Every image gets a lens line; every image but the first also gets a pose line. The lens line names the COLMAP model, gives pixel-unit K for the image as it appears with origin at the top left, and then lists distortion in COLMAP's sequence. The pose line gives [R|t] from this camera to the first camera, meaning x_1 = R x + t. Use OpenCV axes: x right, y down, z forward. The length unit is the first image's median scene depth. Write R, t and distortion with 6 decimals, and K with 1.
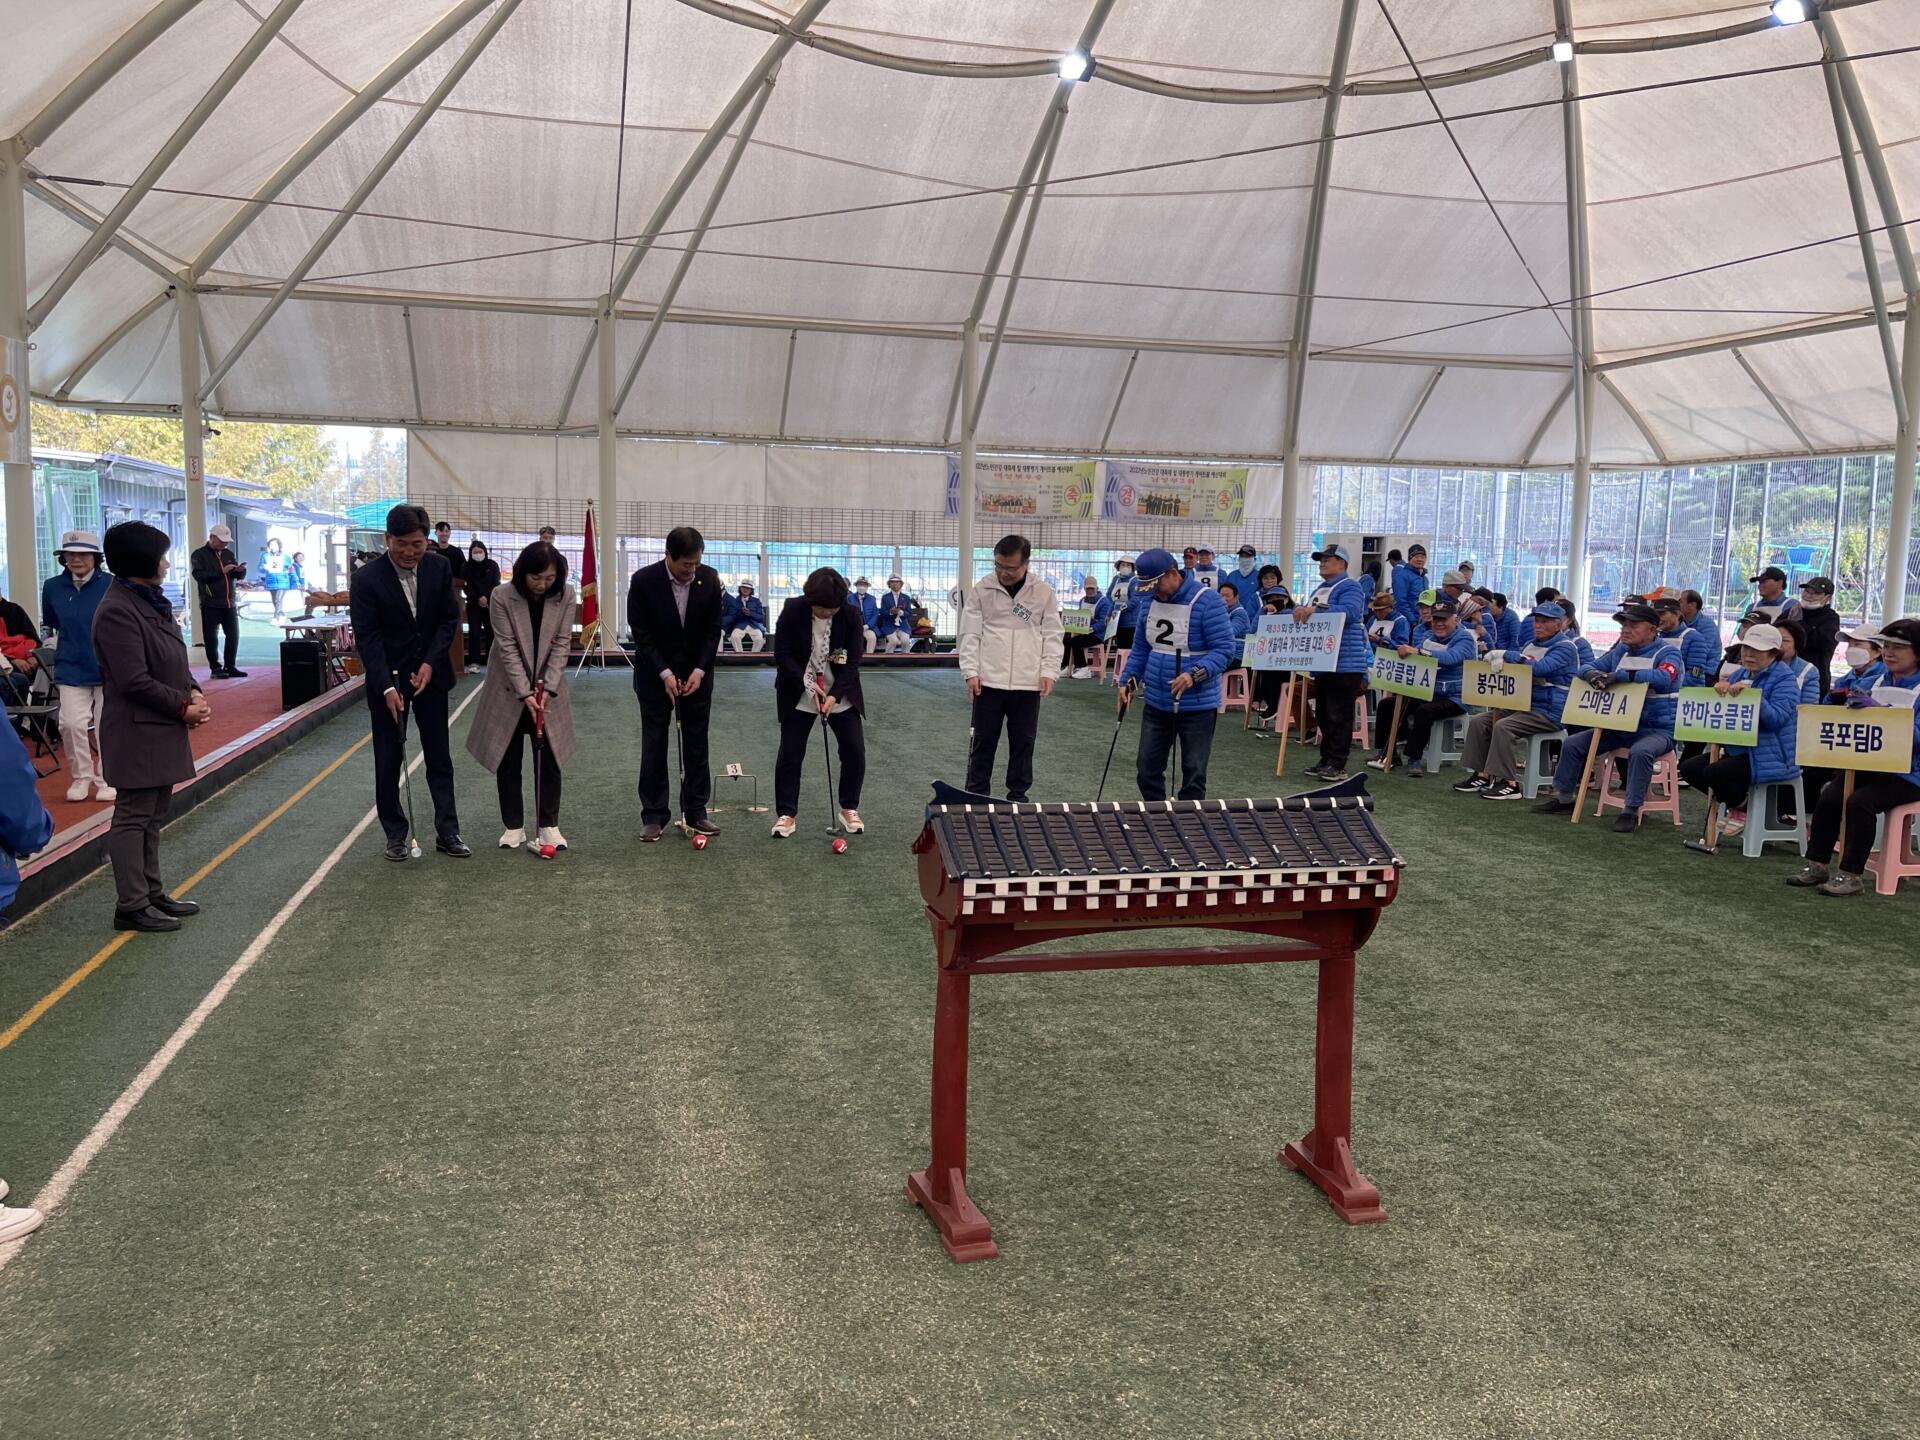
lens RADIAL K [[1433.8, 0, 963.5], [0, 1433.8, 721.1], [0, 0, 1]] dist [0.031016, -0.045226]
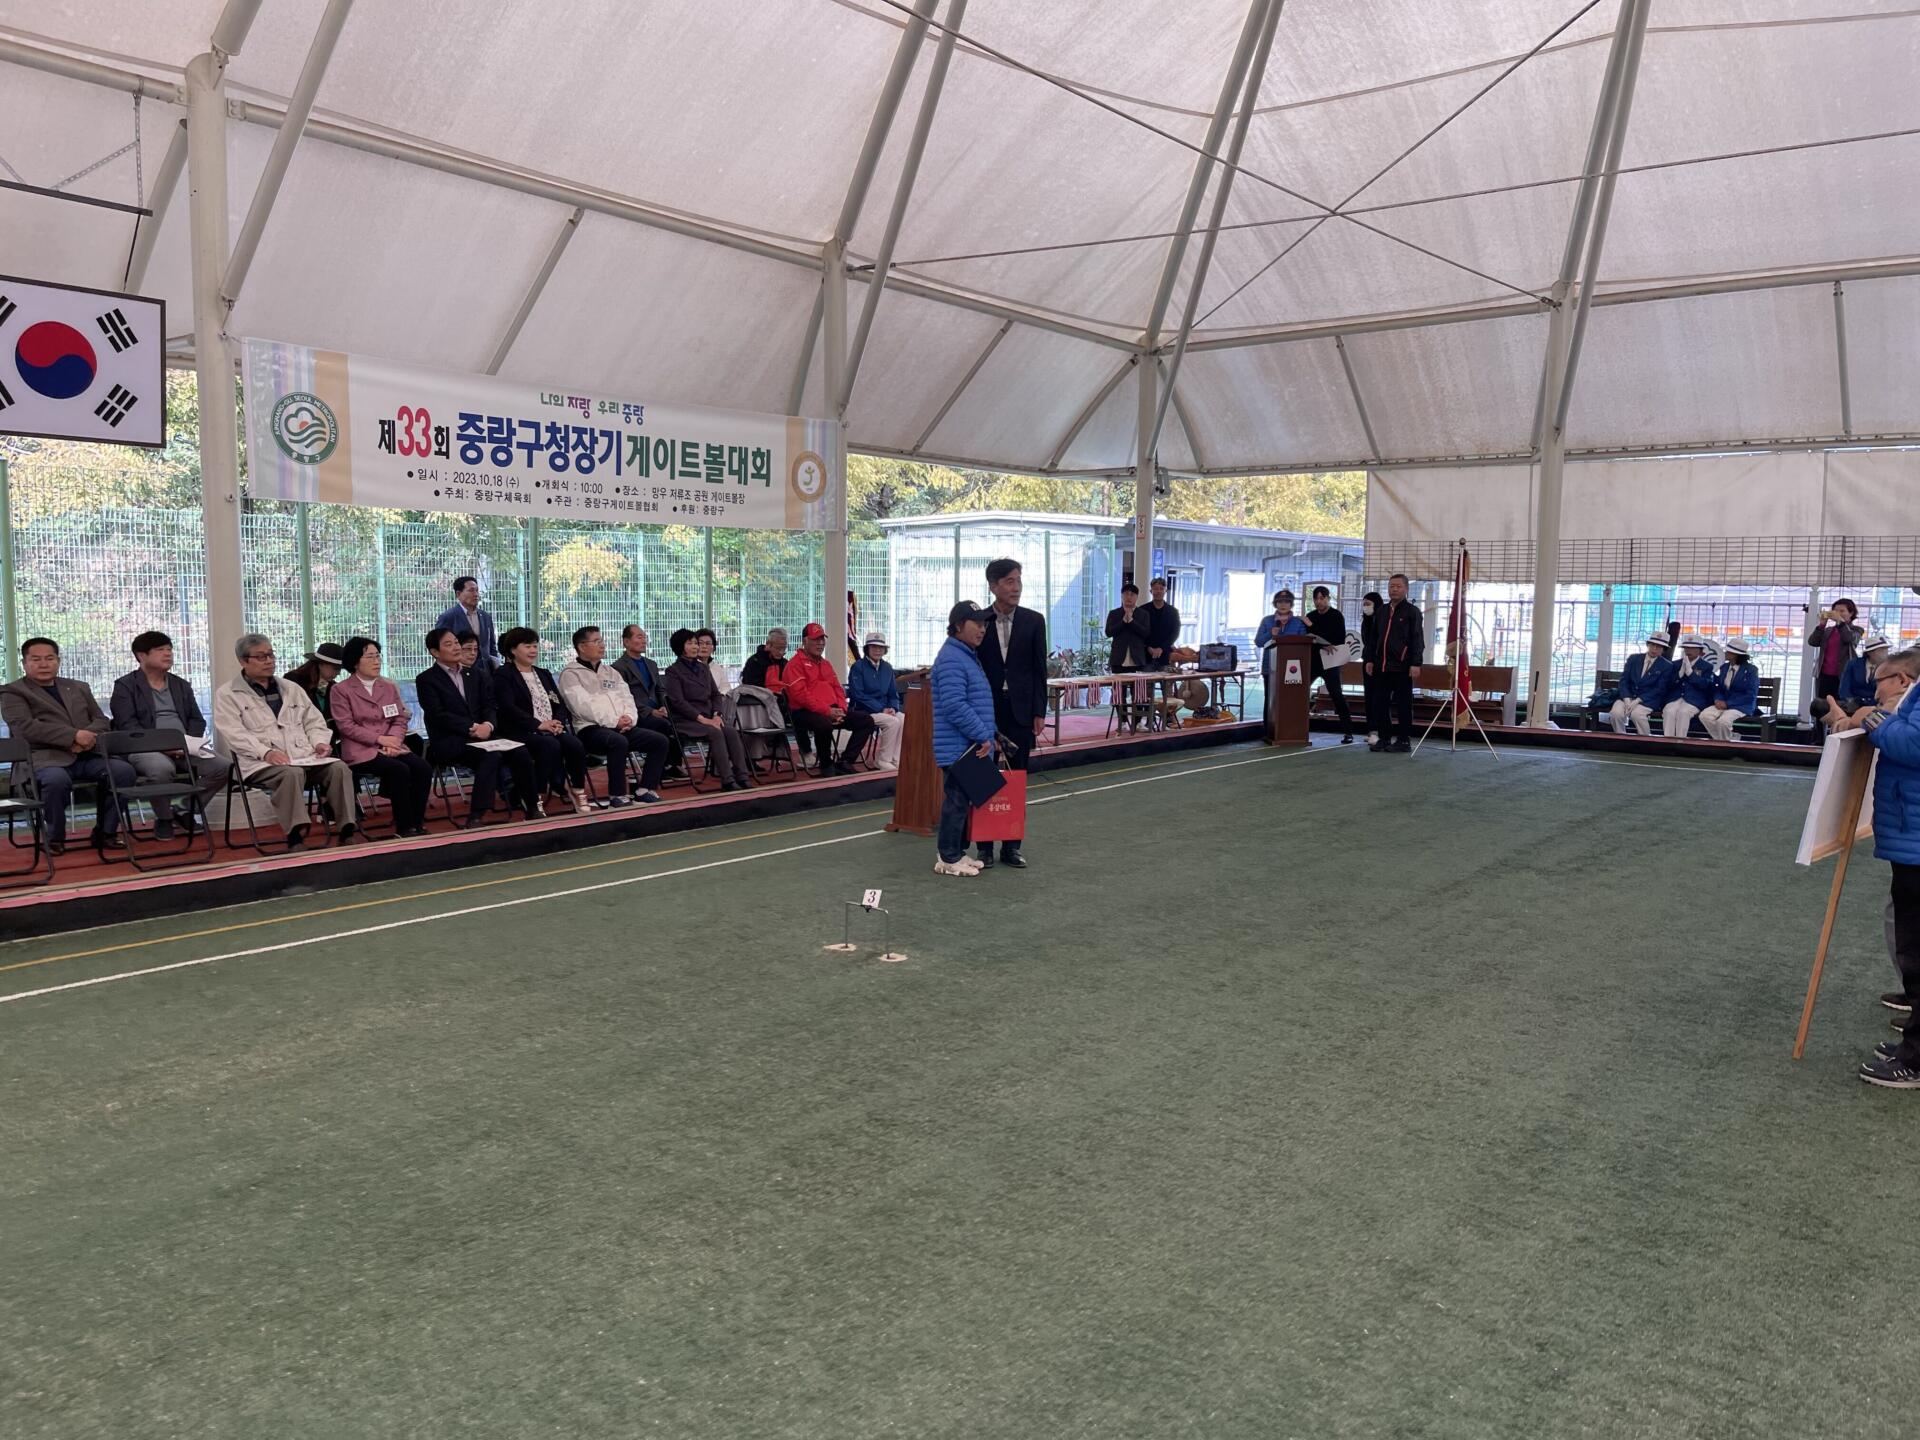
lens RADIAL K [[1433.8, 0, 972.7], [0, 1433.8, 722.2], [0, 0, 1]] dist [0.031016, -0.045226]
pose [[0.600817, 0.058352, -0.797254, 0.210821], [-0.088344, 0.996070, 0.006327, -0.030320], [0.794490, 0.066631, 0.603611, 0.283377]]
